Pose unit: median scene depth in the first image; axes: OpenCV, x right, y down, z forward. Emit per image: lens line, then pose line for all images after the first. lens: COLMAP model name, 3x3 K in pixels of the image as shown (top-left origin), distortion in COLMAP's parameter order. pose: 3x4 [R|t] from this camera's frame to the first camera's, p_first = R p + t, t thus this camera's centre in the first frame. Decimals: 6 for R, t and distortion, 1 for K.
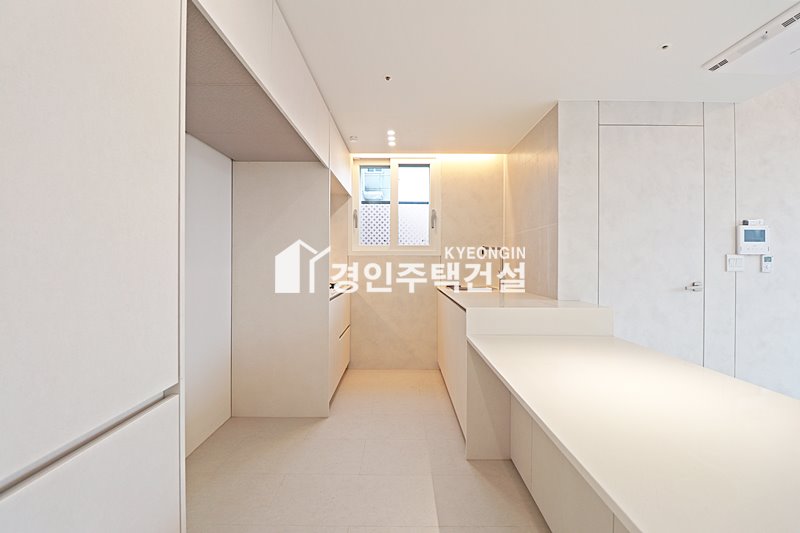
lens RADIAL K [[370.3, 0, 402.3], [0, 370.3, 261.6], [0, 0, 1]] dist [0.000414, -0.012930]
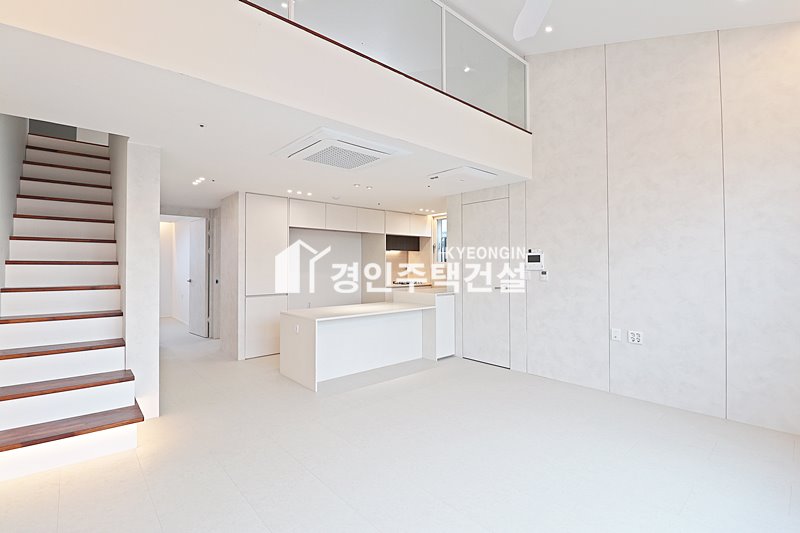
lens RADIAL K [[368.3, 0, 400.0], [0, 368.3, 261.3], [0, 0, 1]] dist [-0.000736, -0.012047]
pose [[0.662899, -0.012095, -0.748611, 1.163688], [-0.000612, 0.999860, -0.016696, -0.019511], [0.748709, 0.011526, 0.662799, -0.369963]]
